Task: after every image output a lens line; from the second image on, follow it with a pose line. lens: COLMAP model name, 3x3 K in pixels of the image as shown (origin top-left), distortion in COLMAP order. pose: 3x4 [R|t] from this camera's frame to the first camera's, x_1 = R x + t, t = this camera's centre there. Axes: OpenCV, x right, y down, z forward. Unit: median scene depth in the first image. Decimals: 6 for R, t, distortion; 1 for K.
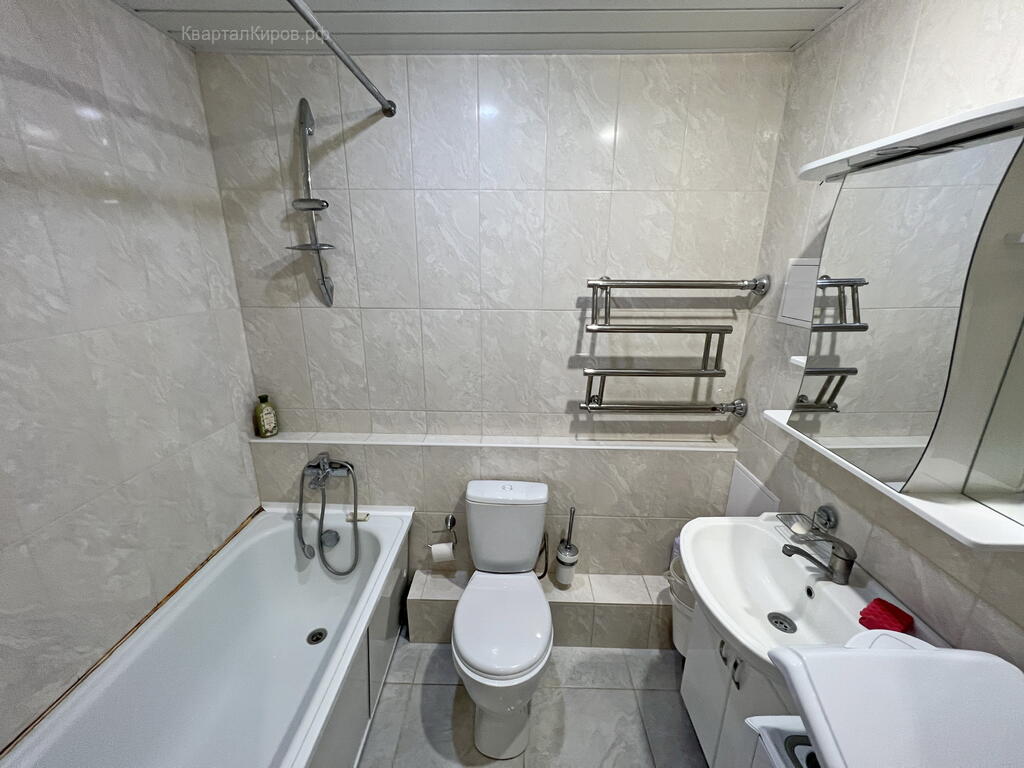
lens RADIAL K [[411.5, 0, 510.9], [0, 411.5, 384.3], [0, 0, 1]] dist [0.000451, -0.000197]
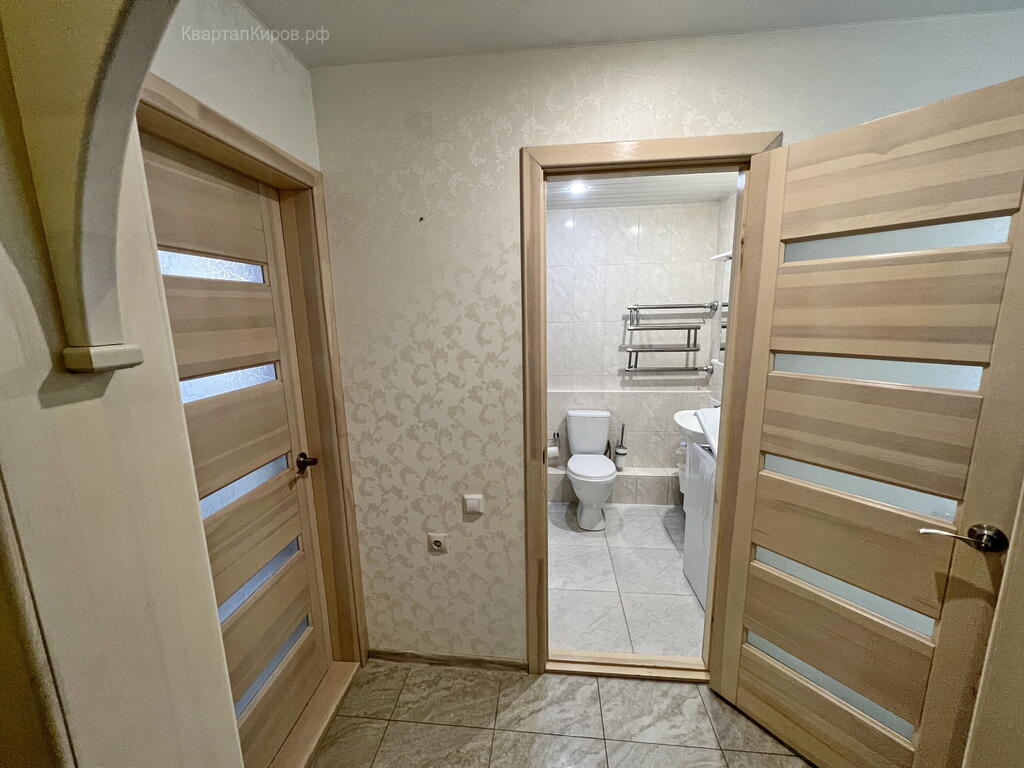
lens RADIAL K [[411.5, 0, 509.5], [0, 411.5, 385.3], [0, 0, 1]] dist [0.000451, -0.000197]
pose [[0.996459, -0.011517, -0.083293, -0.218994], [0.001738, 0.993184, -0.116540, 0.354696], [0.084067, 0.115983, 0.989687, -0.971194]]
